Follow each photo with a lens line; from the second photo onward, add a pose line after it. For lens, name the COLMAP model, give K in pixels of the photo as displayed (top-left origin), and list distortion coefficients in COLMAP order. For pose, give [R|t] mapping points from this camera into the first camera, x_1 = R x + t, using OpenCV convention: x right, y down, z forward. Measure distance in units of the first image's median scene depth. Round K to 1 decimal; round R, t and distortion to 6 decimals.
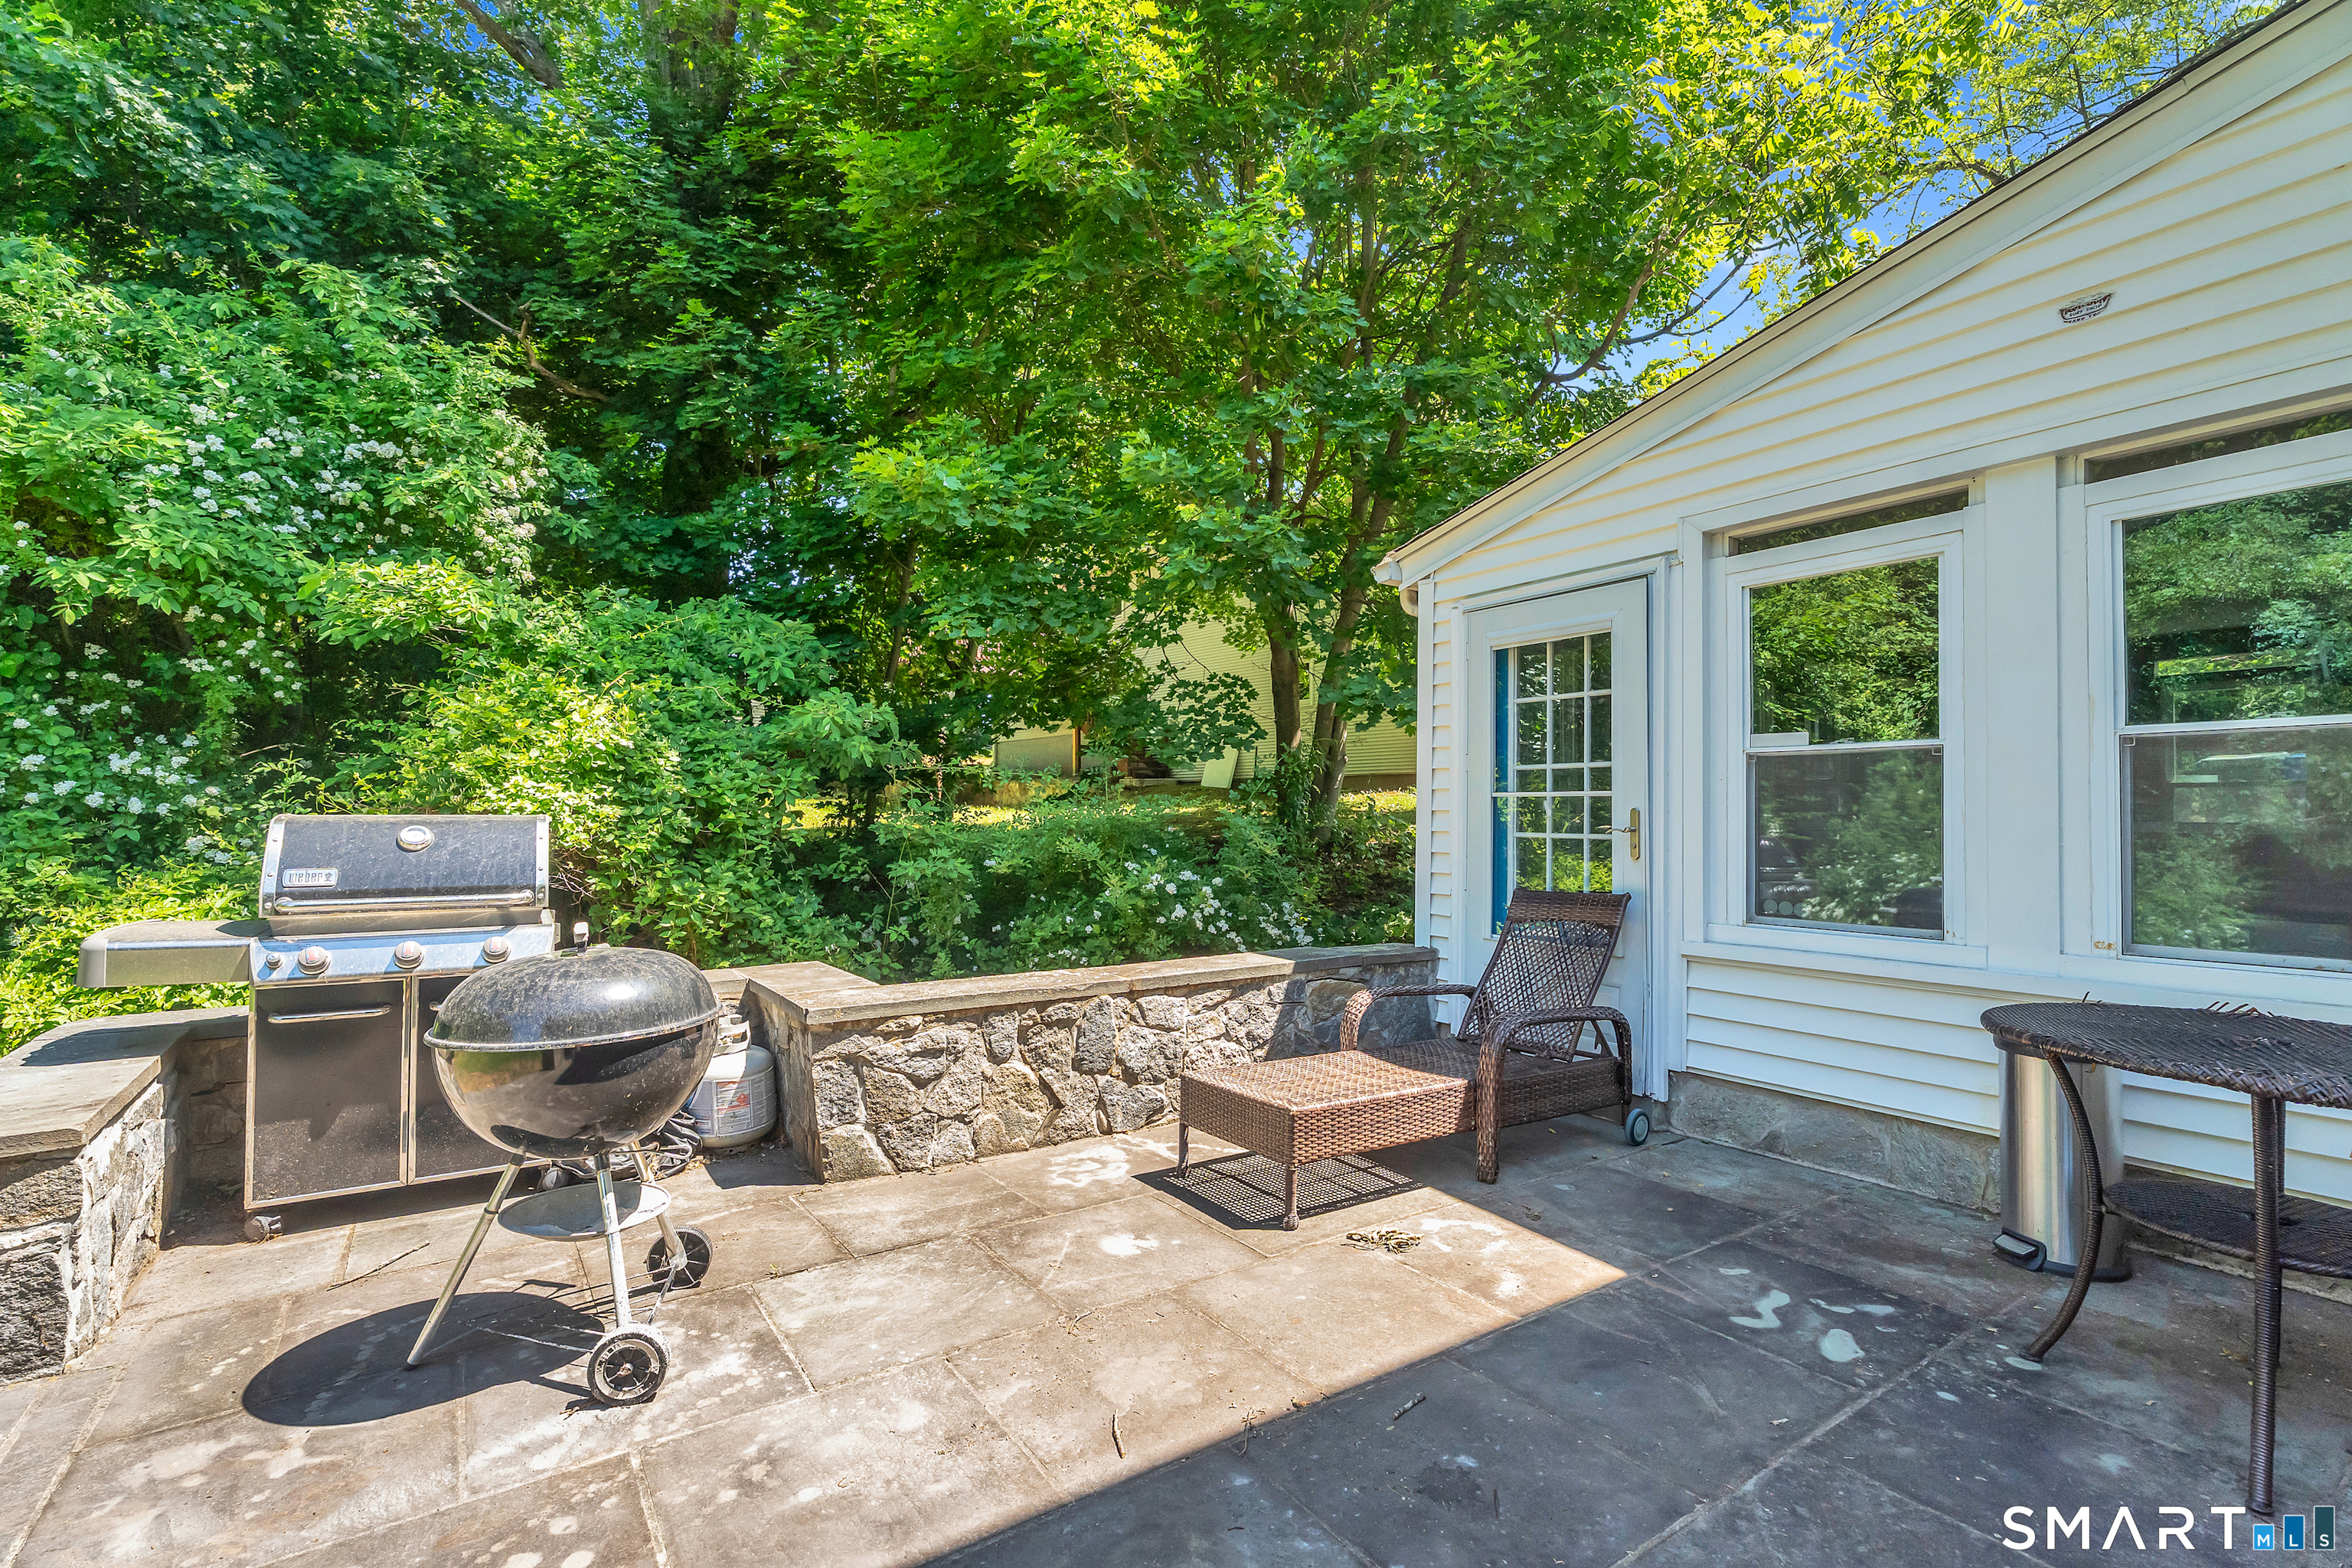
lens RADIAL K [[1062.5, 0, 1170.3], [0, 1062.5, 798.8], [0, 0, 1]] dist [0.001051, 0.000072]
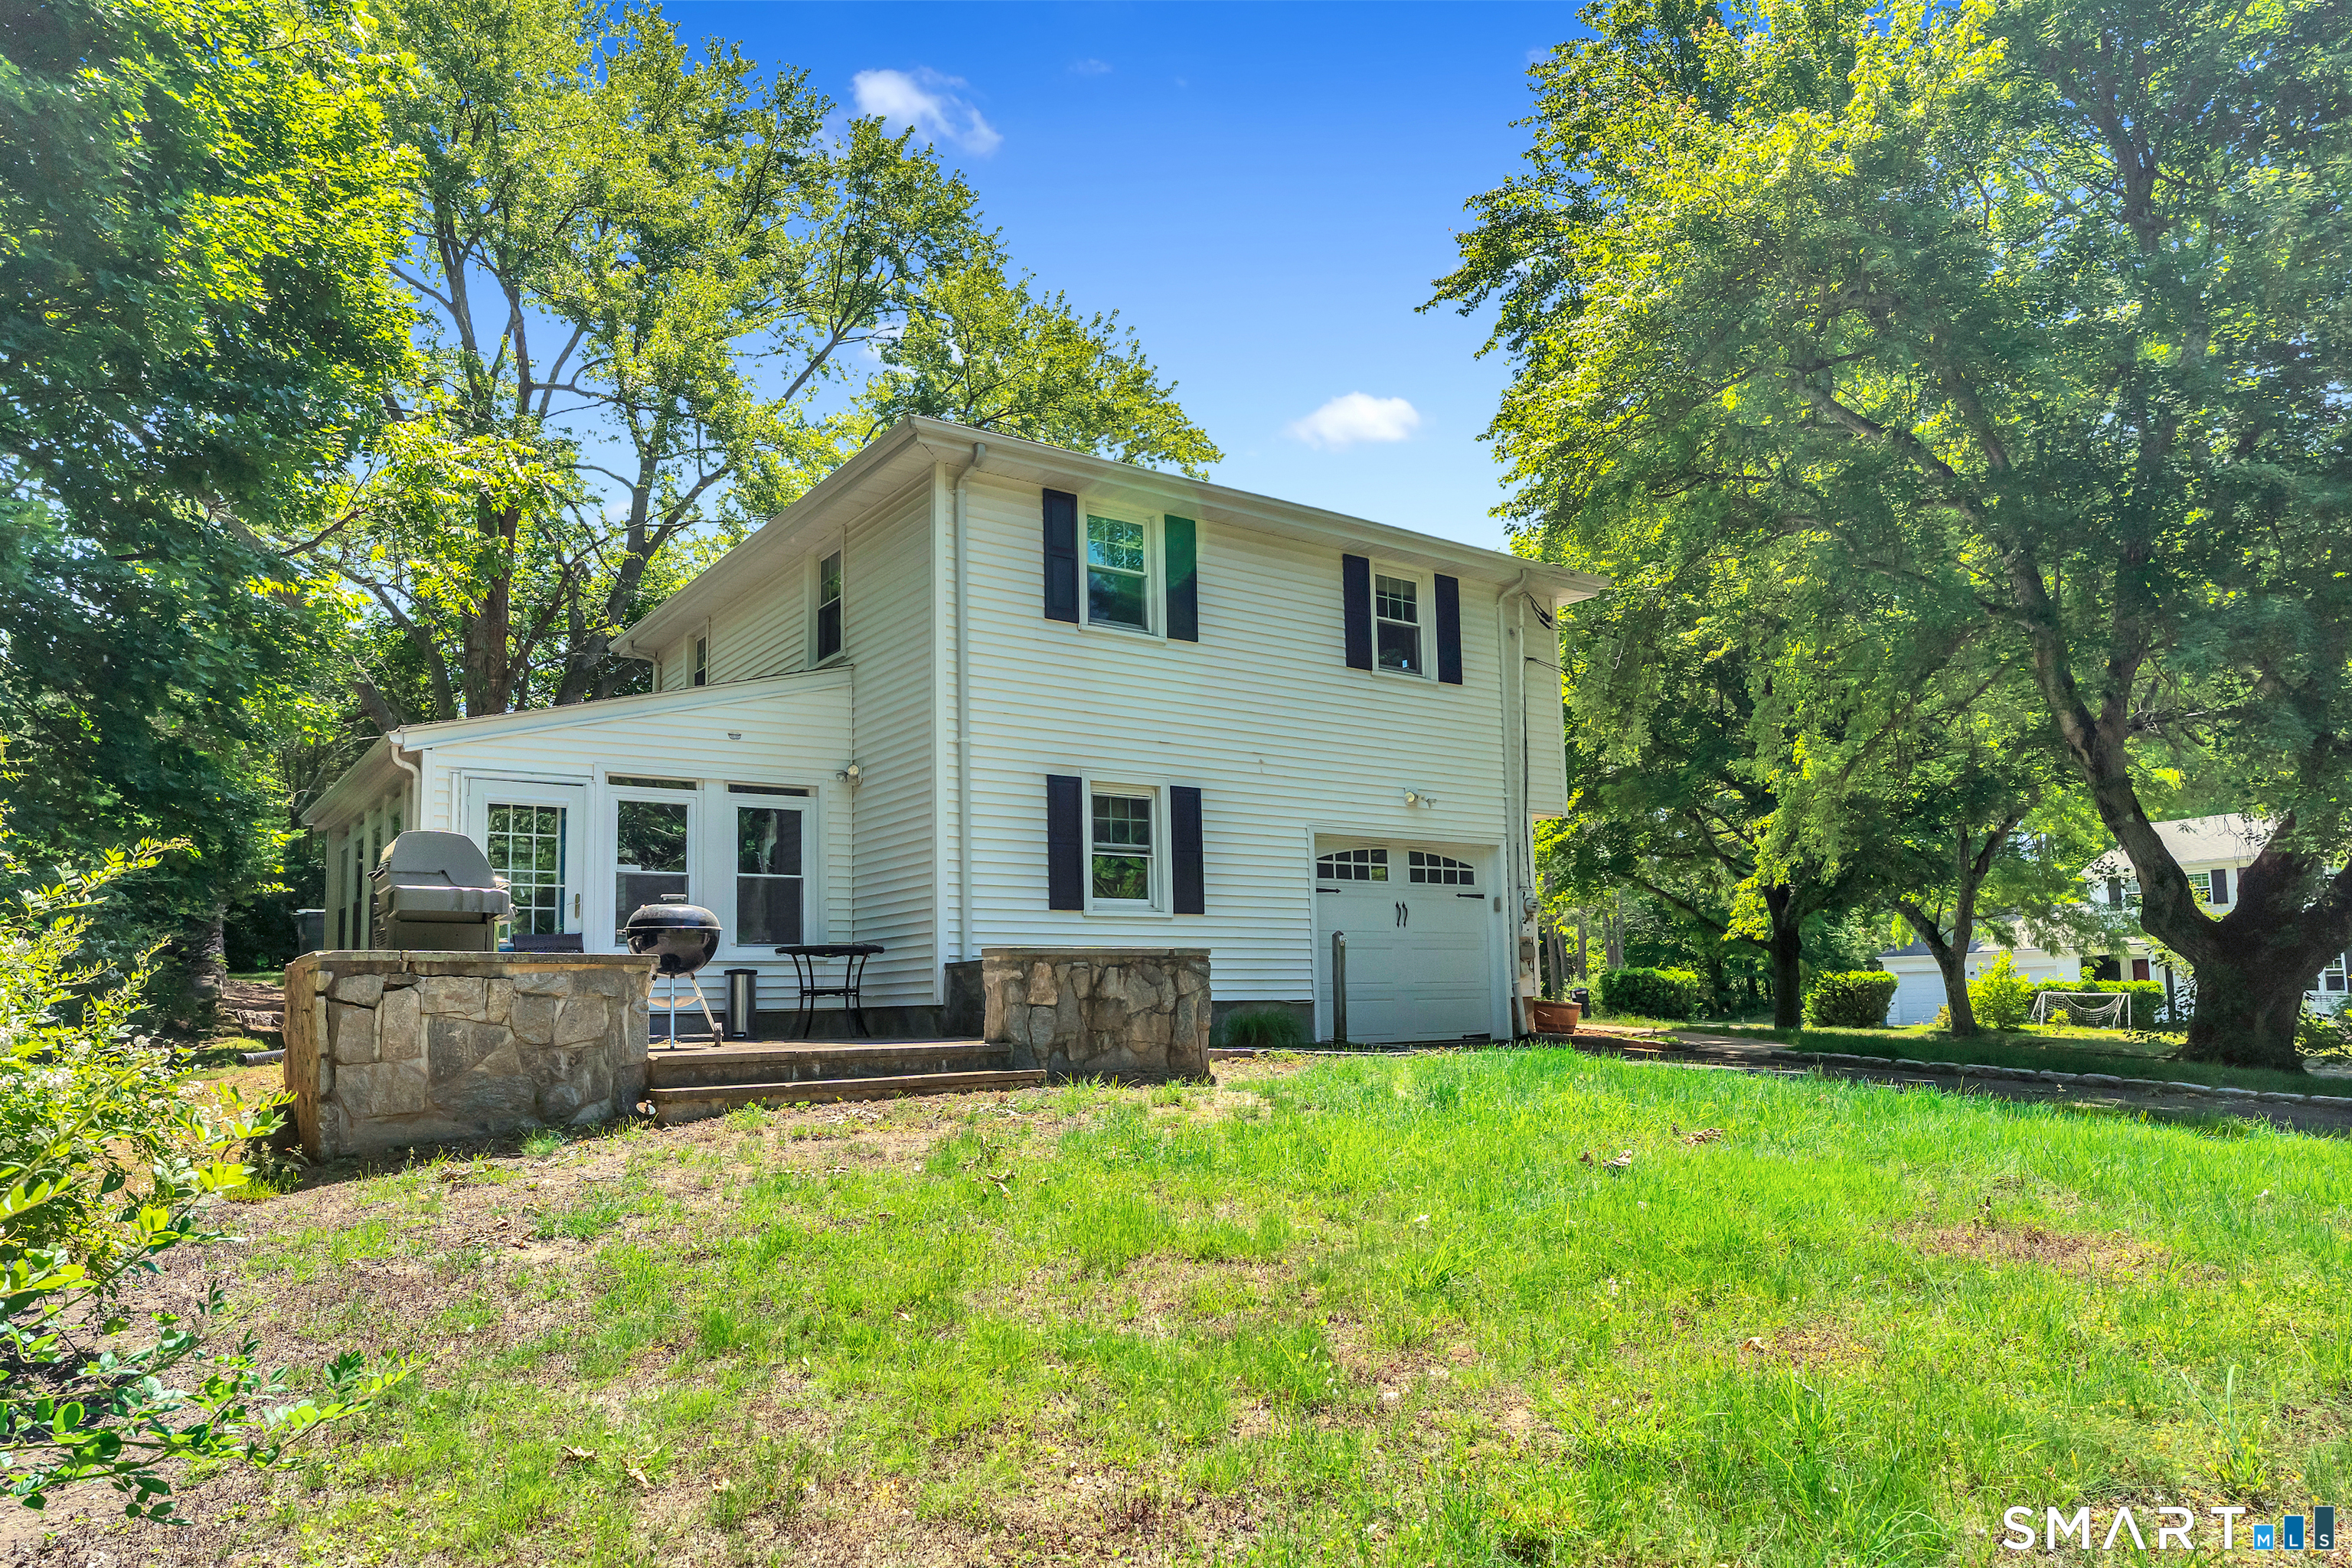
lens RADIAL K [[1484.9, 0, 1174.2], [0, 1484.9, 803.6], [0, 0, 1]] dist [0.003347, 0.000310]
pose [[-0.014176, 0.129461, 0.991483, -2.462467], [-0.000390, 0.991582, -0.129479, 0.207465], [-0.999899, -0.002222, -0.014006, -0.150251]]
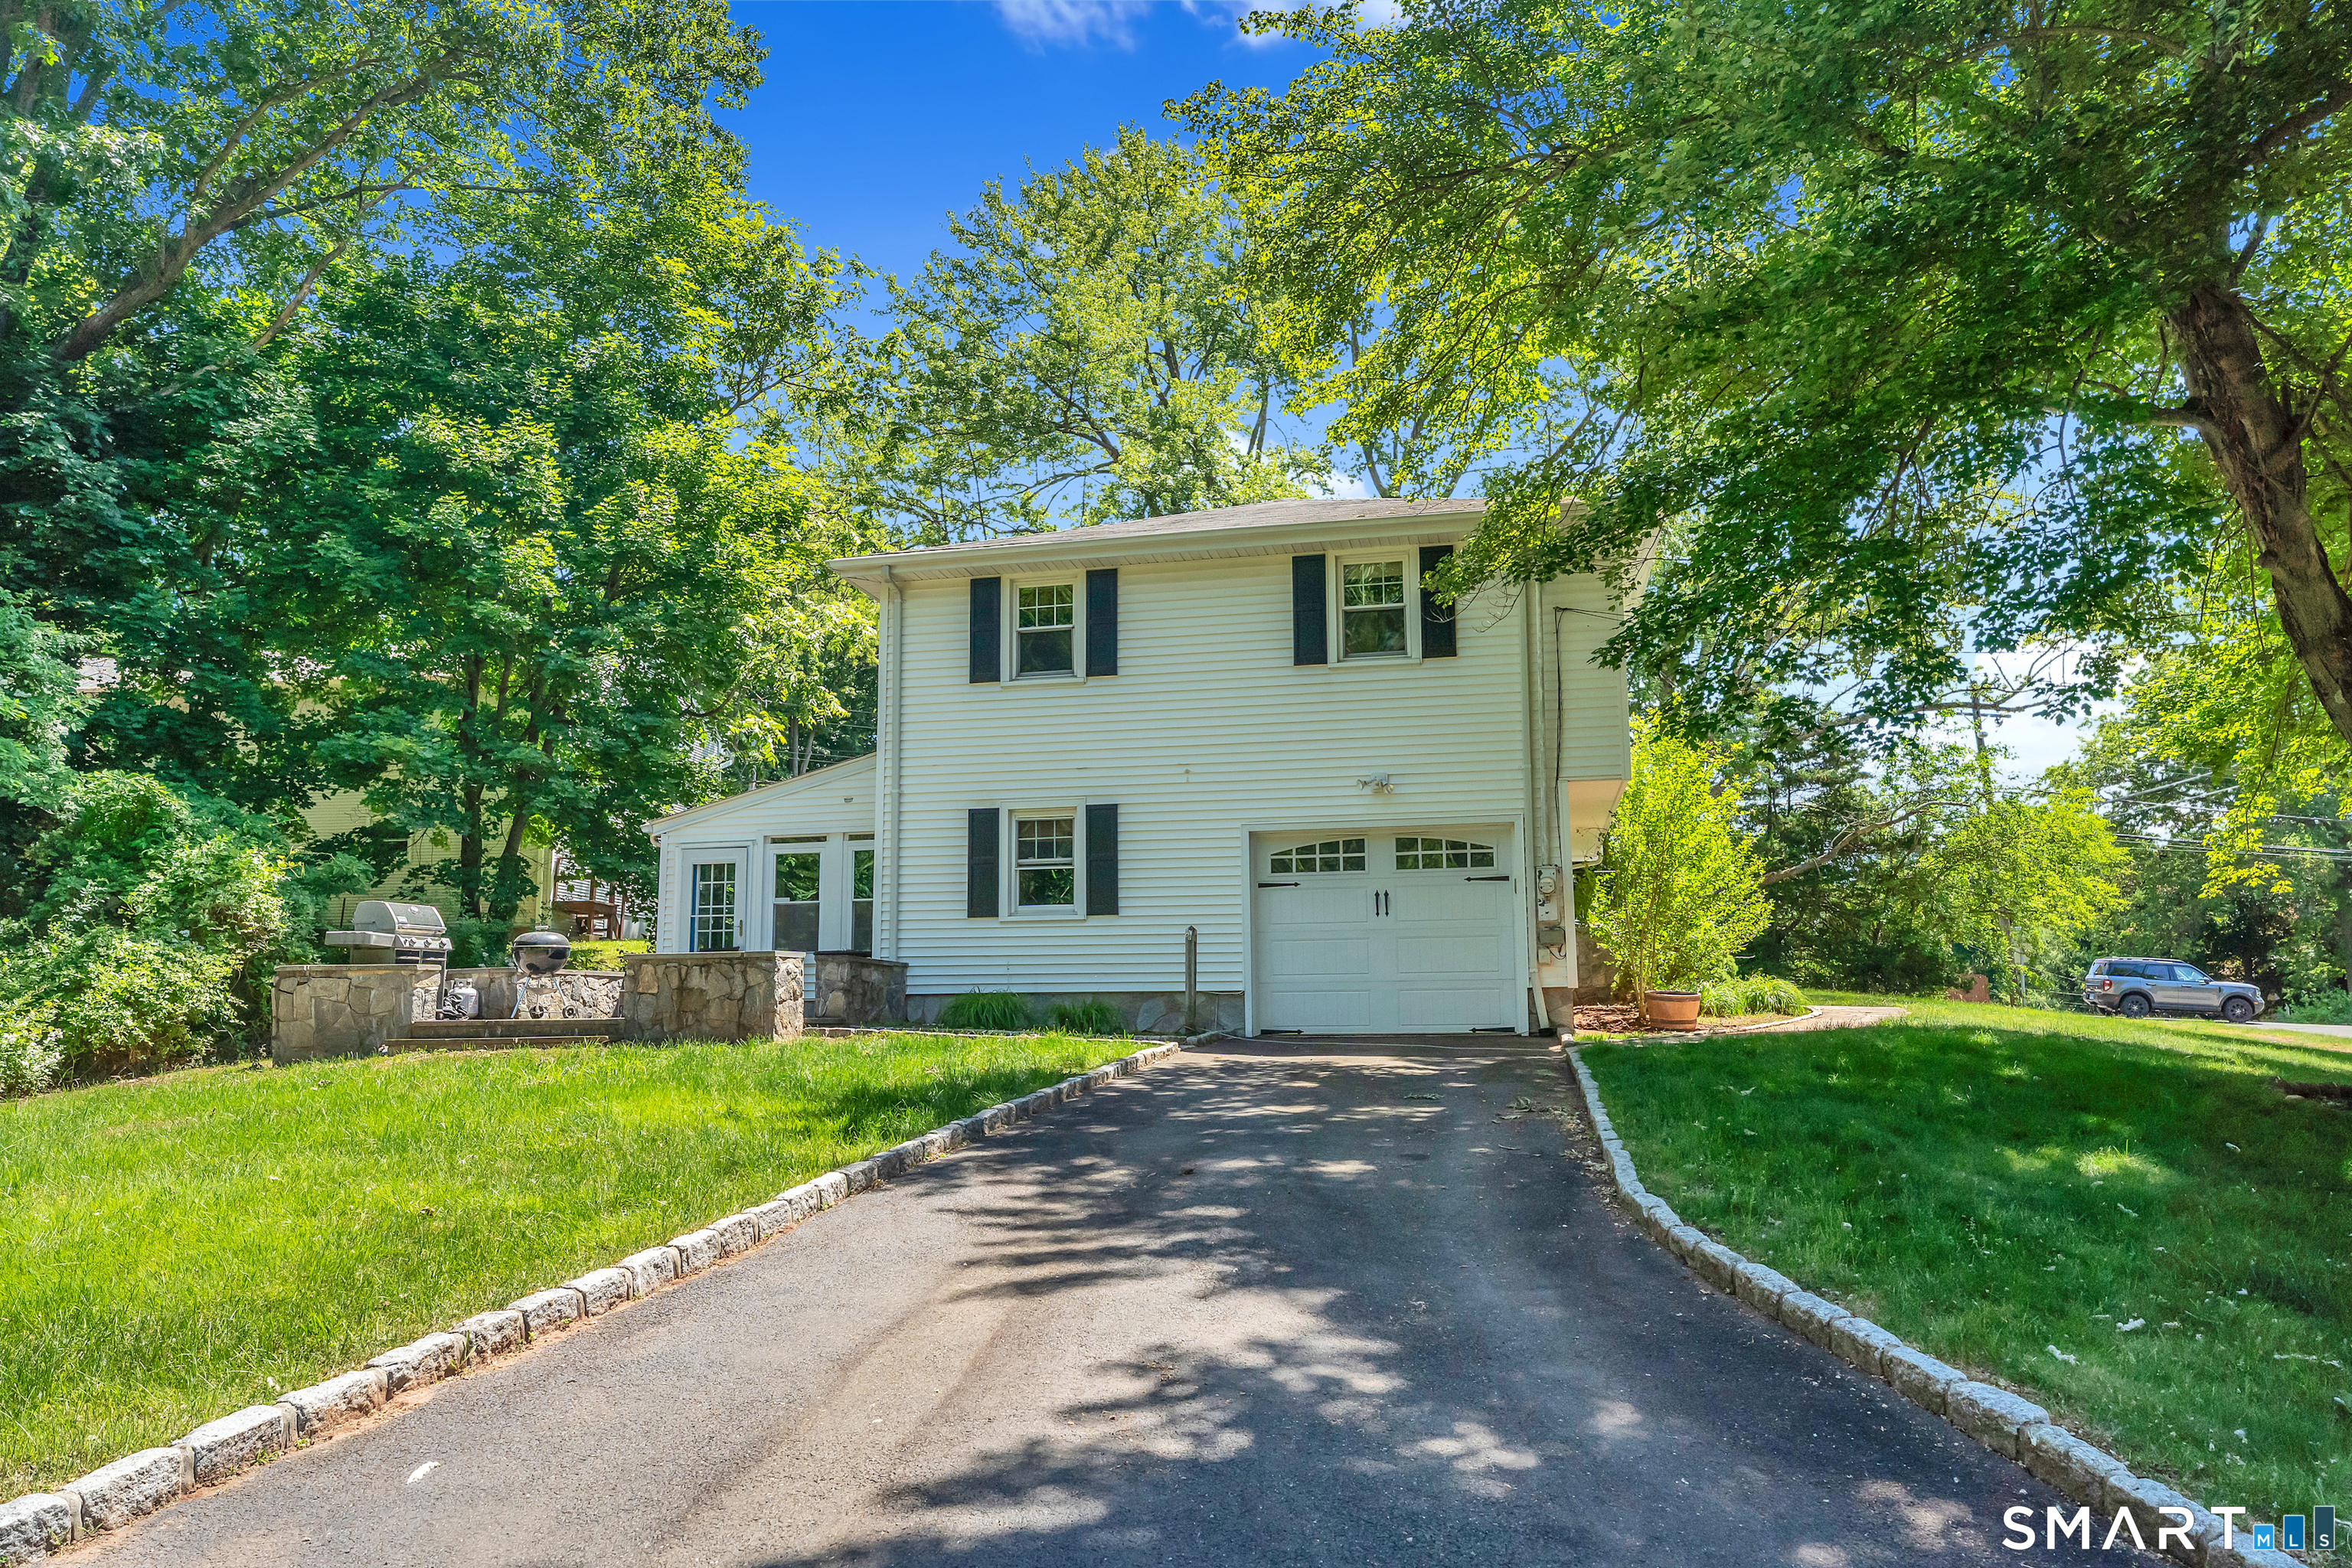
lens RADIAL K [[1497.7, 0, 1173.7], [0, 1497.7, 774.5], [0, 0, 1]] dist [-0.007893, -0.001031]
pose [[0.716317, 0.098704, 0.690758, -1.716090], [0.001957, 0.989657, -0.143443, 0.216313], [-0.697772, 0.104102, 0.708715, -3.026417]]
